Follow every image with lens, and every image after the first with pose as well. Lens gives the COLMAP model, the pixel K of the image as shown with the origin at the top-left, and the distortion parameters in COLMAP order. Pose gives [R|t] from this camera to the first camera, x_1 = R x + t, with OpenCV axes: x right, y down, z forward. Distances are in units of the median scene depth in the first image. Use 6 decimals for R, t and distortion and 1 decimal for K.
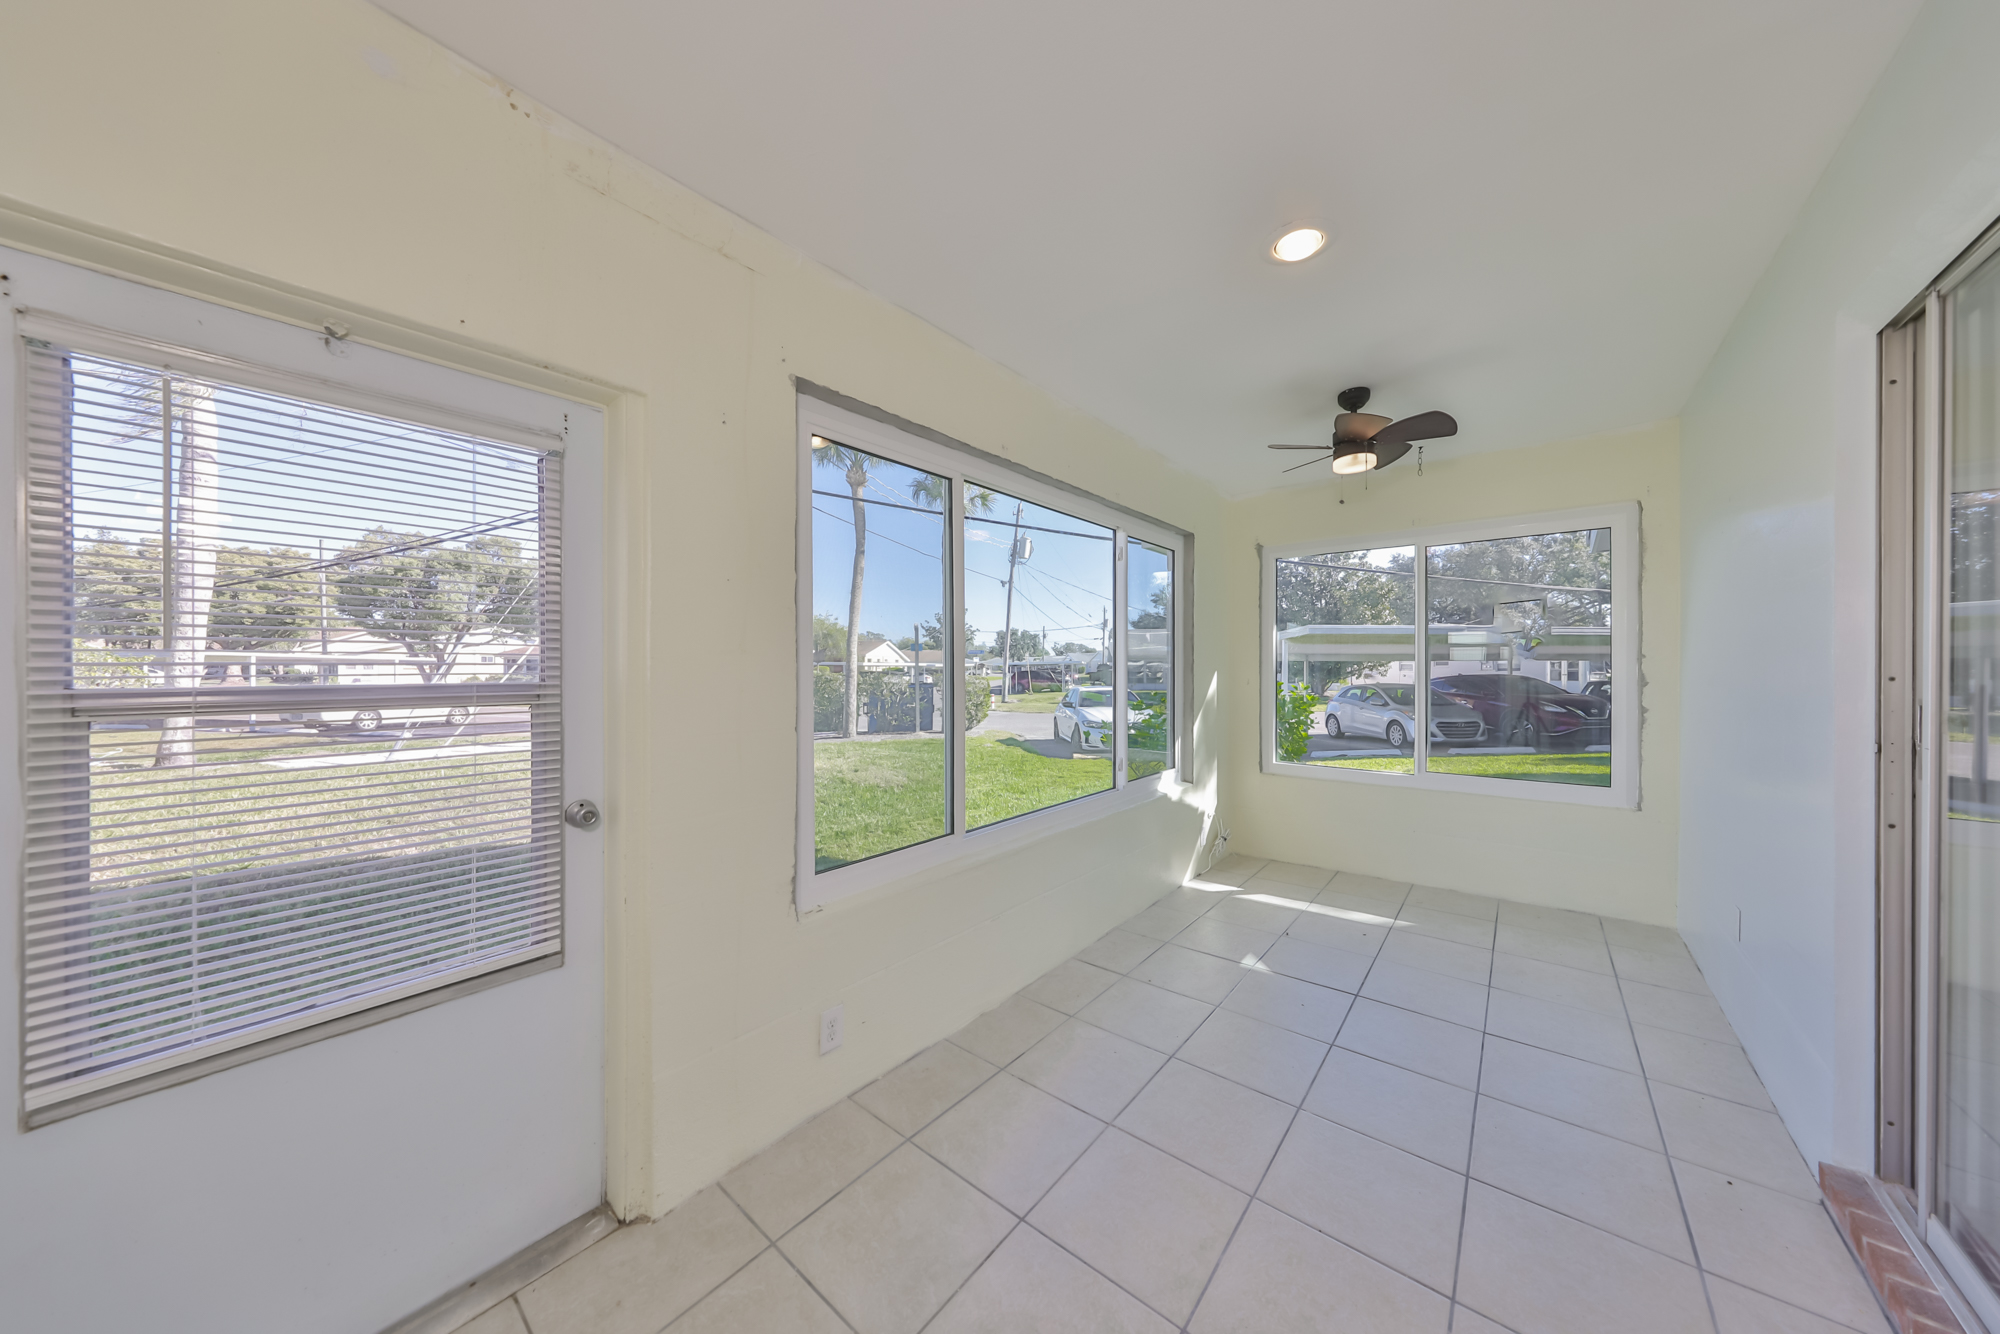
lens RADIAL K [[618.3, 0, 1002.5], [0, 618.3, 675.1], [0, 0, 1]] dist [0.000226, -0.000005]
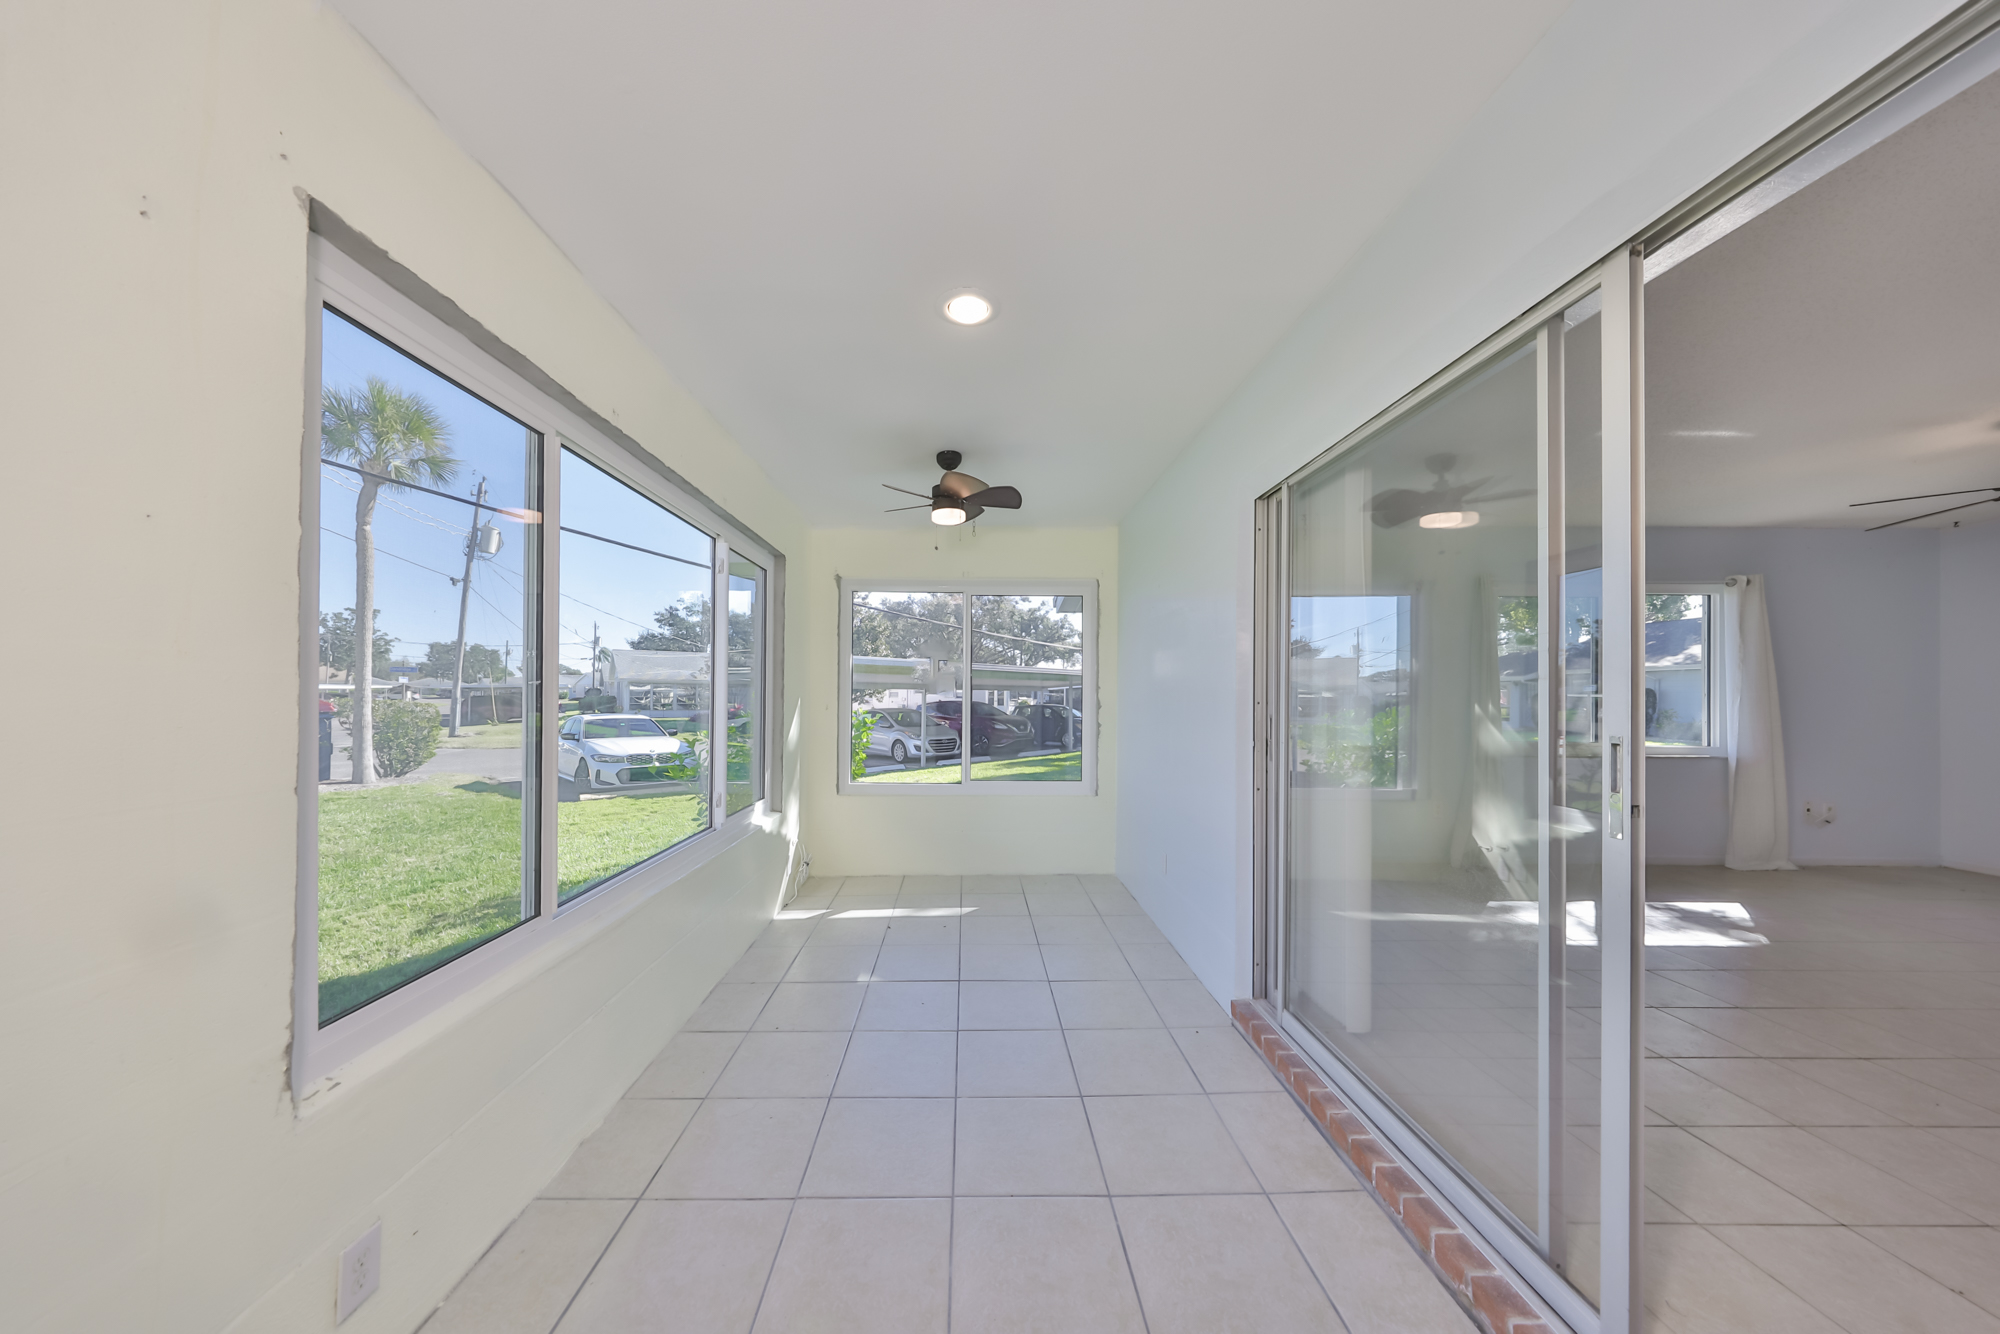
lens RADIAL K [[625.0, 0, 956.3], [0, 625.0, 695.7], [0, 0, 1]] dist [0.005311, -0.000110]
pose [[0.775581, 0.006436, 0.631215, -0.092664], [-0.000933, 0.999959, -0.009050, 0.000705], [-0.631247, 0.006429, 0.775555, 0.056676]]
